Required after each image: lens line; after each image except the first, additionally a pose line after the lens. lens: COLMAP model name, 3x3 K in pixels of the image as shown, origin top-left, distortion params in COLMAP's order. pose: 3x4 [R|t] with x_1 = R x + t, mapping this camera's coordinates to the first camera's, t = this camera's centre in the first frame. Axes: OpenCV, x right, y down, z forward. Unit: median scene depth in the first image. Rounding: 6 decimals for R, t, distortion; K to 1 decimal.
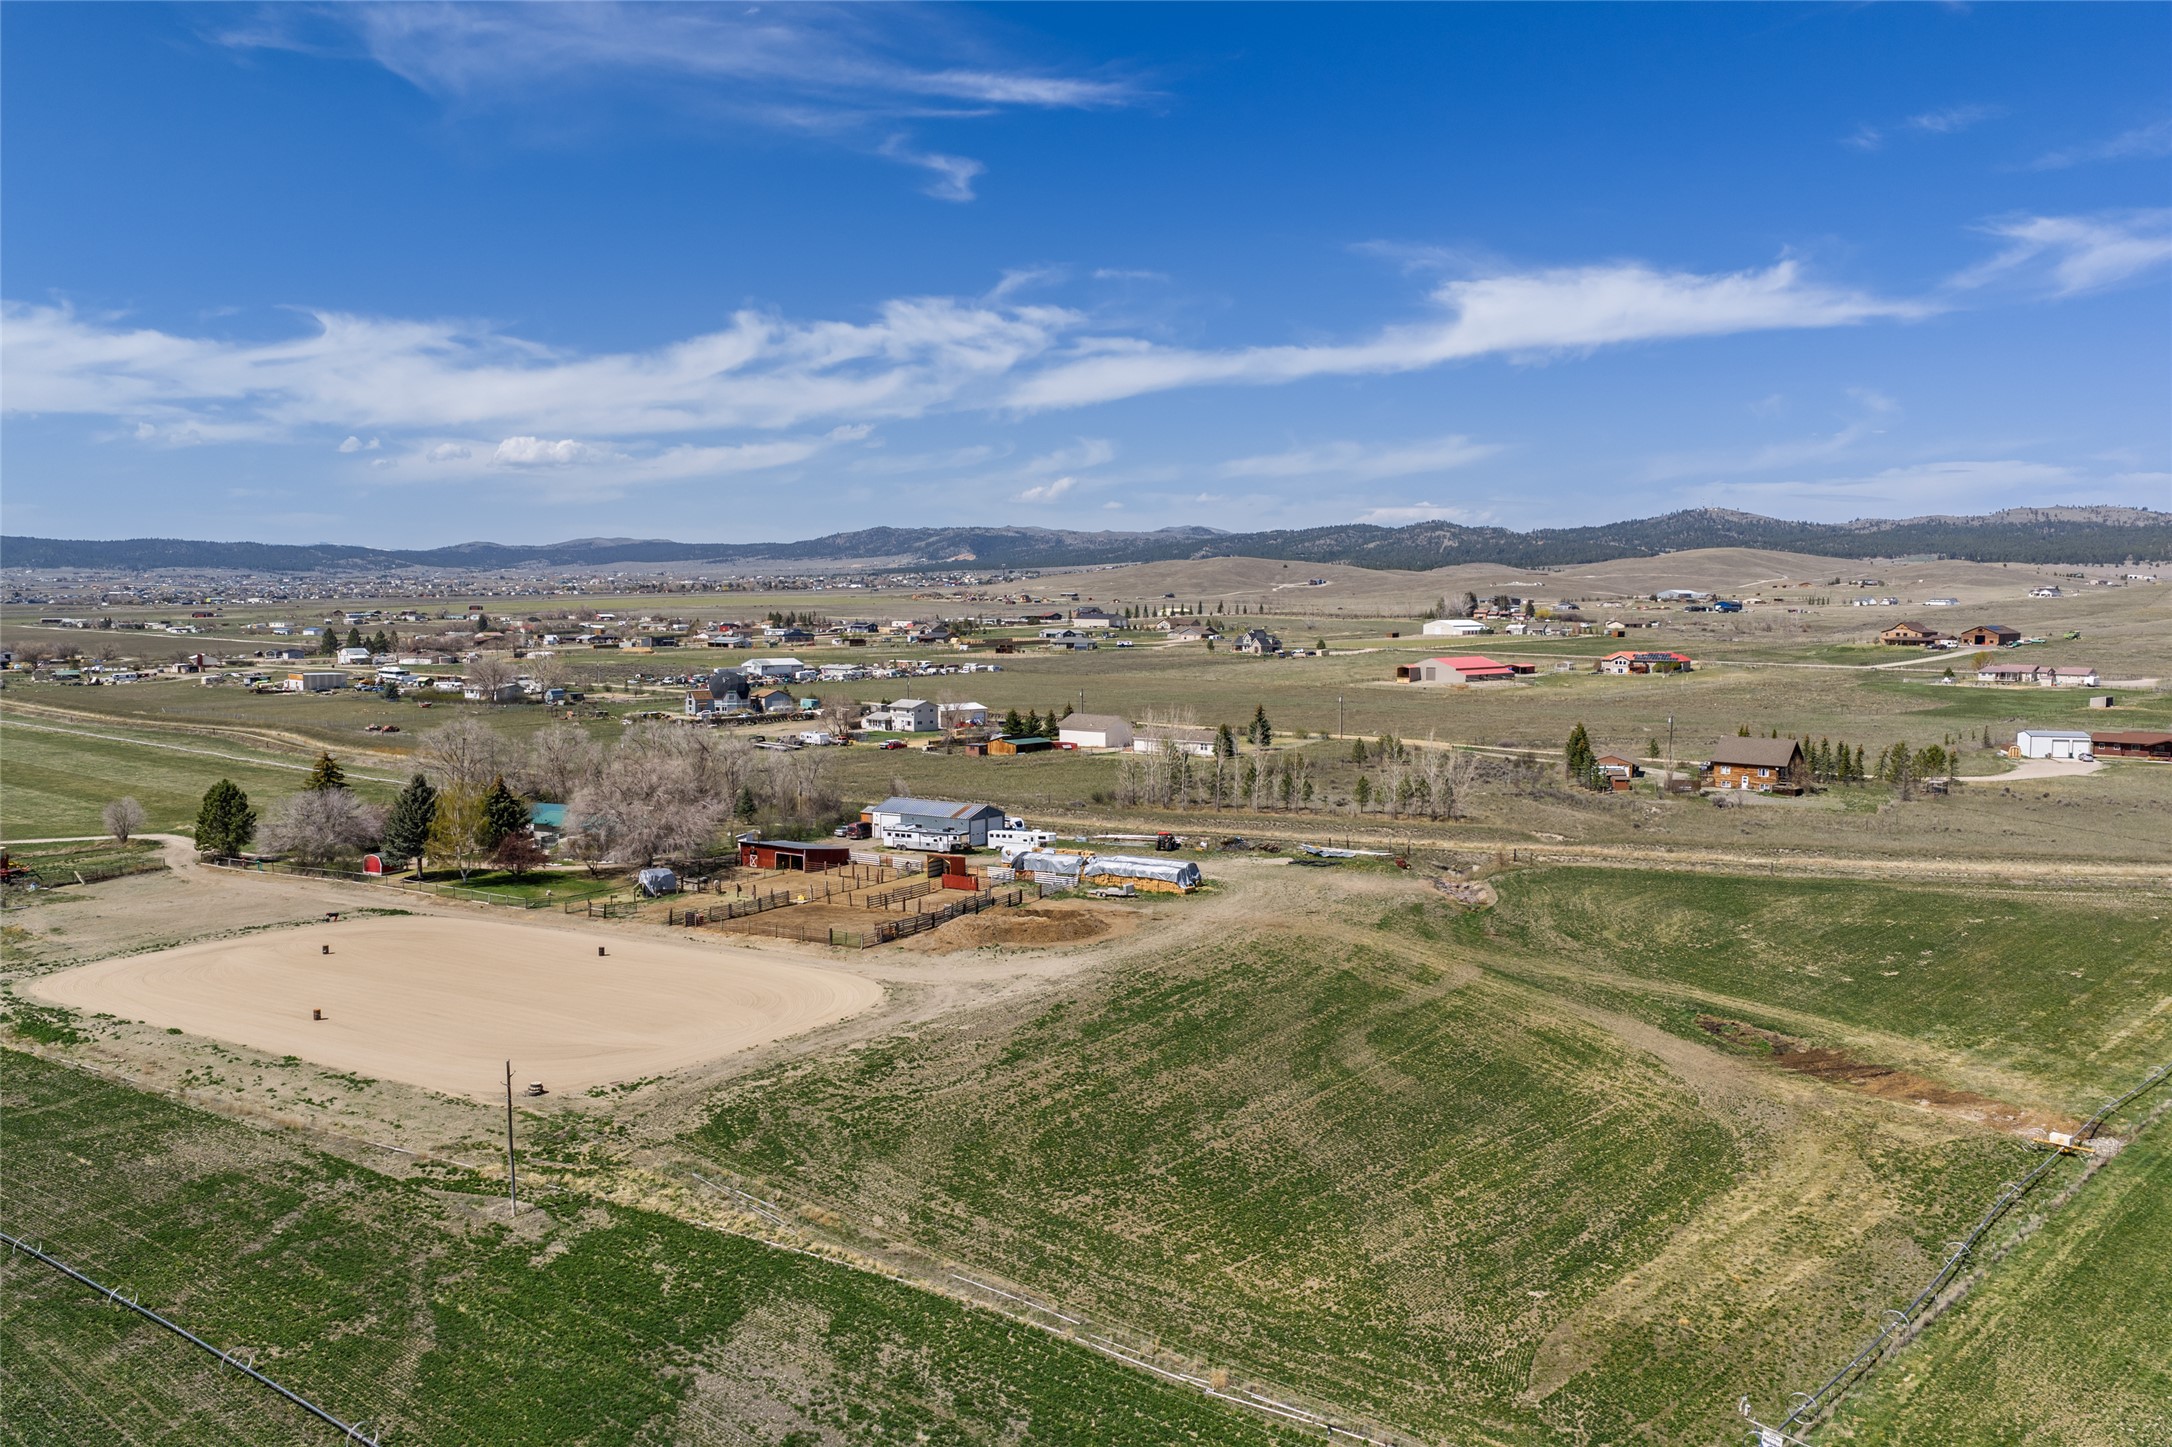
lens RADIAL K [[1794.1, 0, 1086.0], [0, 1794.1, 723.5], [0, 0, 1]] dist [0.016056, -0.031332]
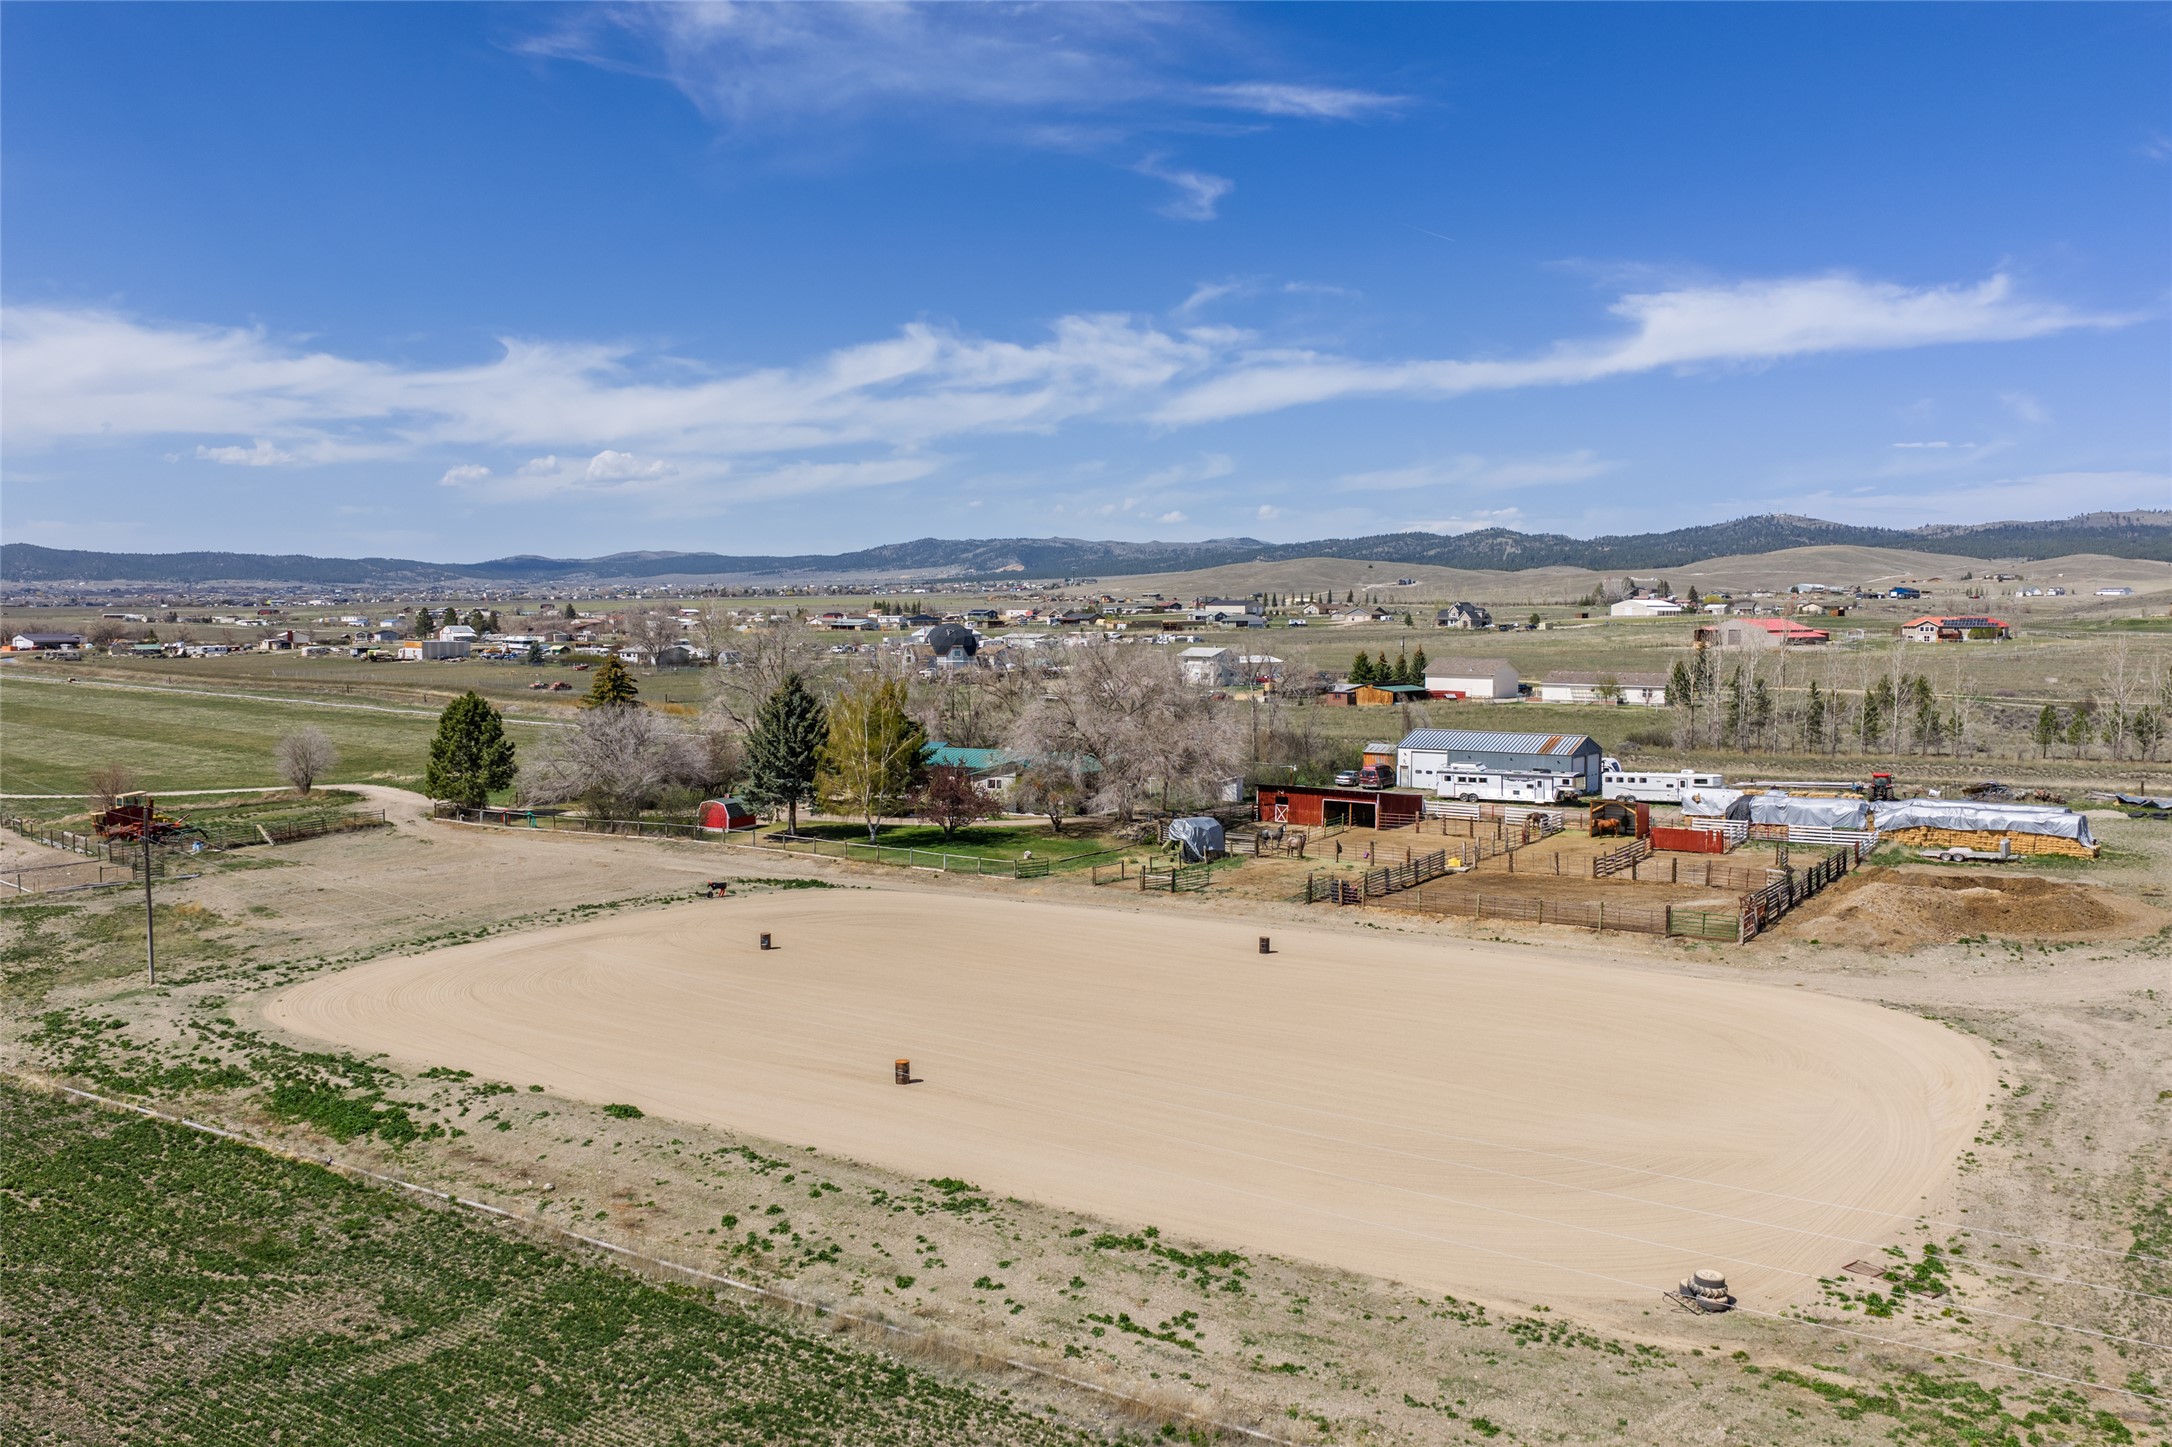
lens RADIAL K [[1794.1, 0, 1086.0], [0, 1794.1, 723.5], [0, 0, 1]] dist [0.016056, -0.031332]
pose [[0.999772, -0.000859, -0.021317, -0.221818], [0.000693, 0.999969, -0.007801, 0.044834], [0.021323, 0.007784, 0.999742, 0.319386]]
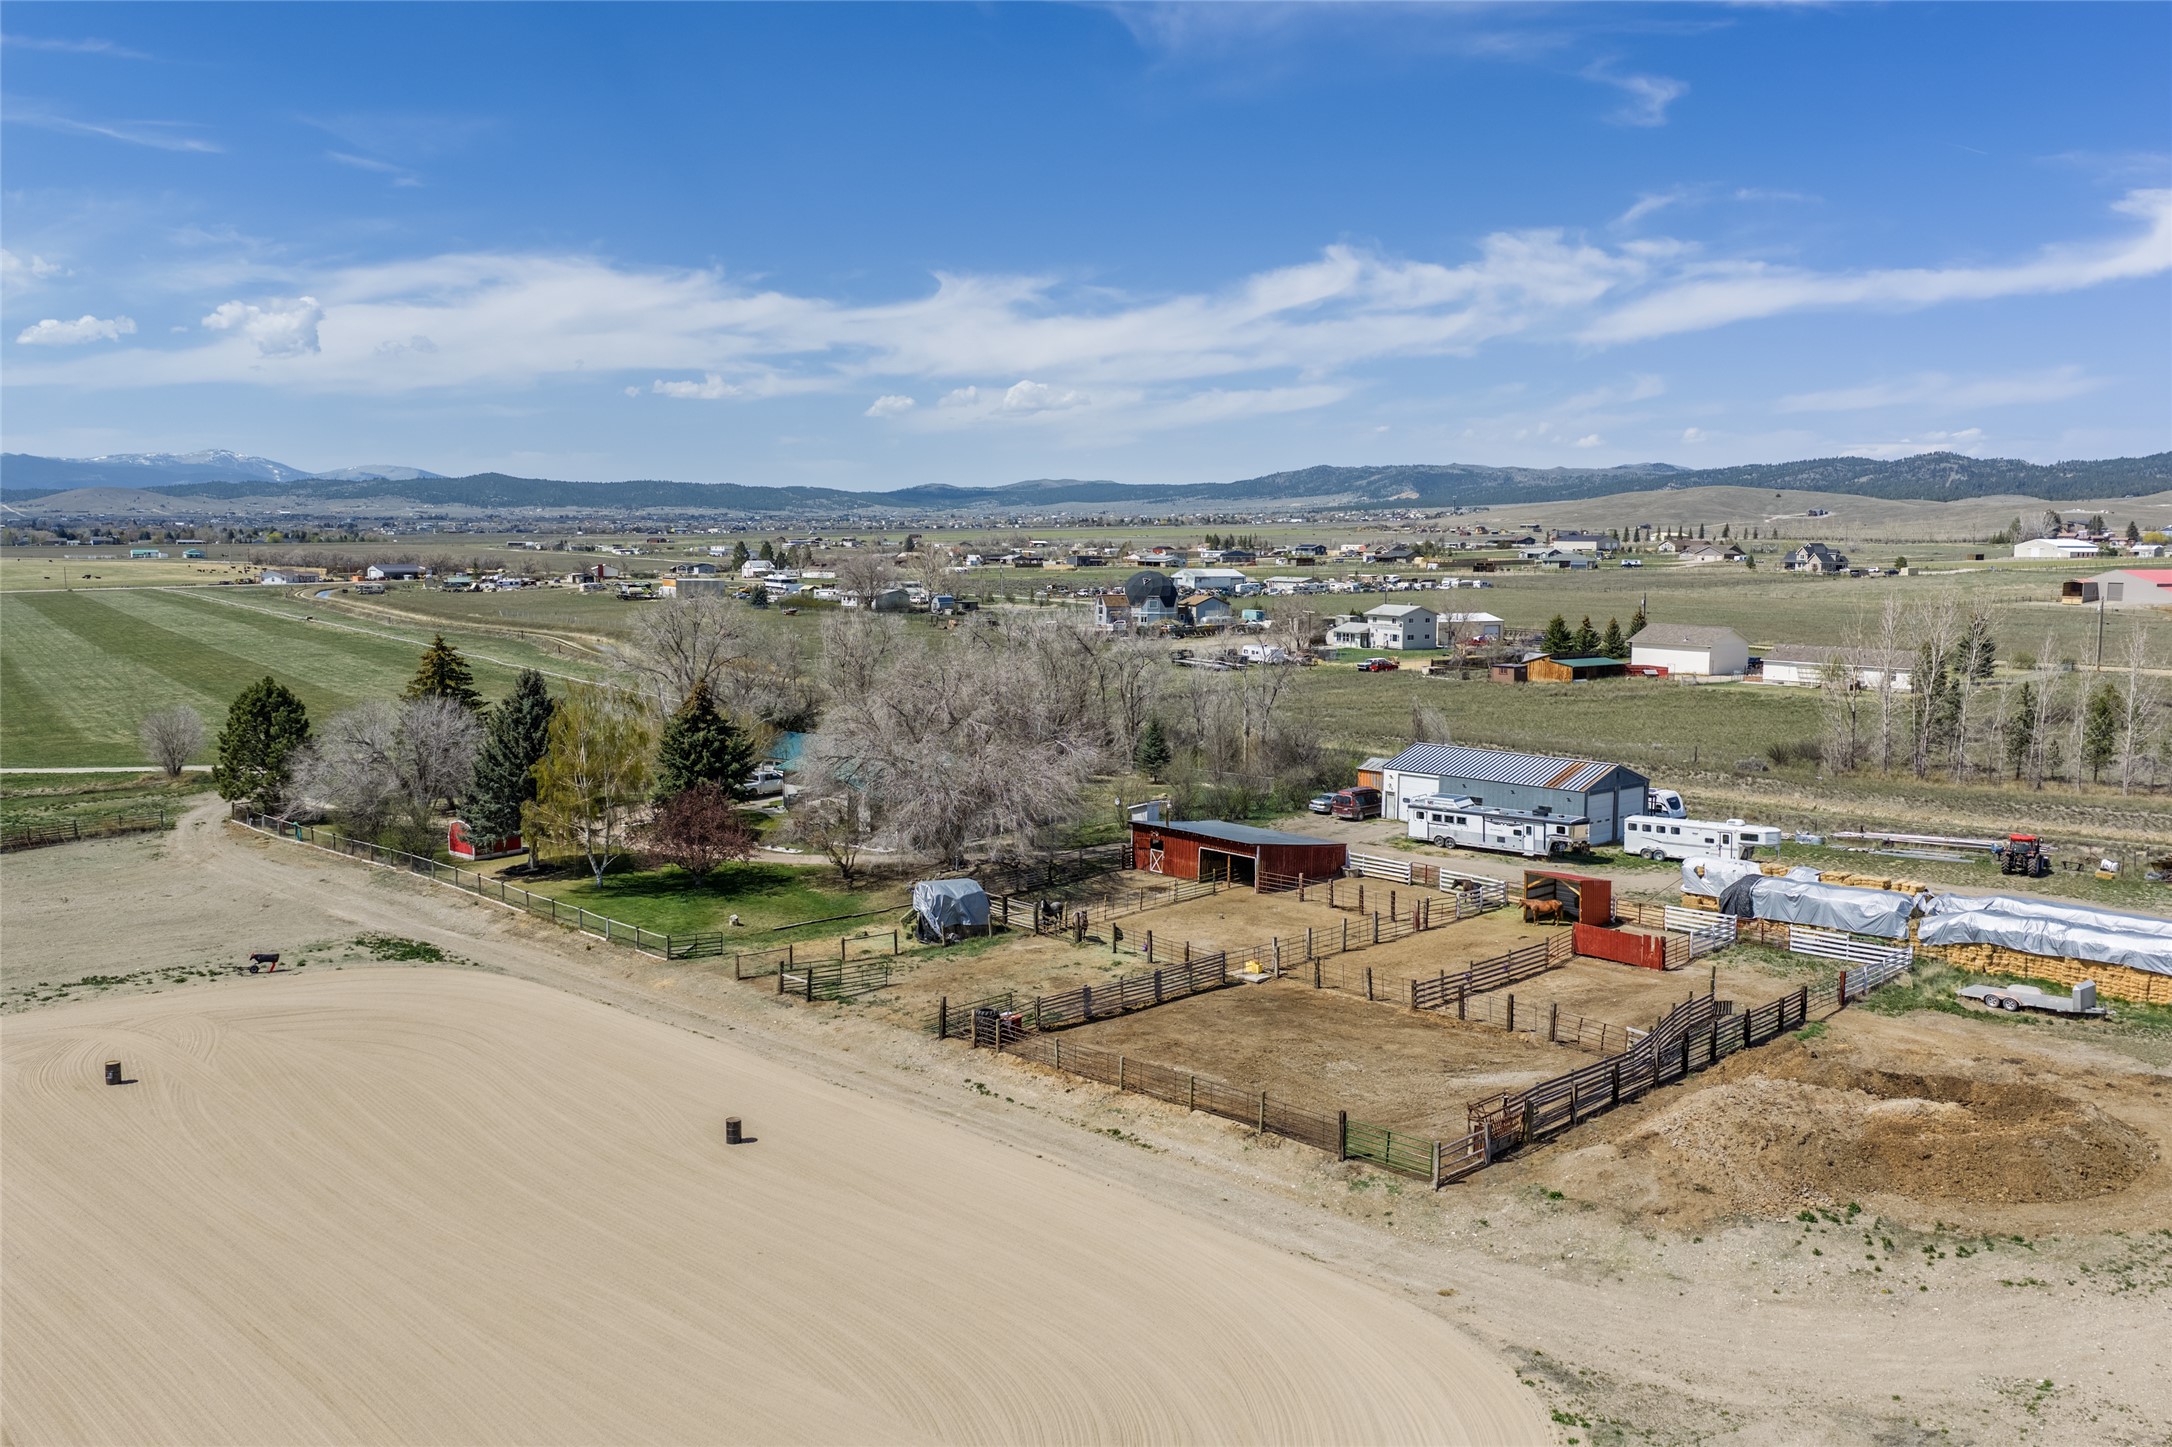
lens RADIAL K [[1794.1, 0, 1086.0], [0, 1794.1, 723.5], [0, 0, 1]] dist [0.016056, -0.031332]
pose [[0.970939, 0.027748, -0.237714, -0.078590], [-0.020129, 0.999205, 0.034420, 0.019234], [0.238480, -0.028635, 0.970725, 0.464990]]
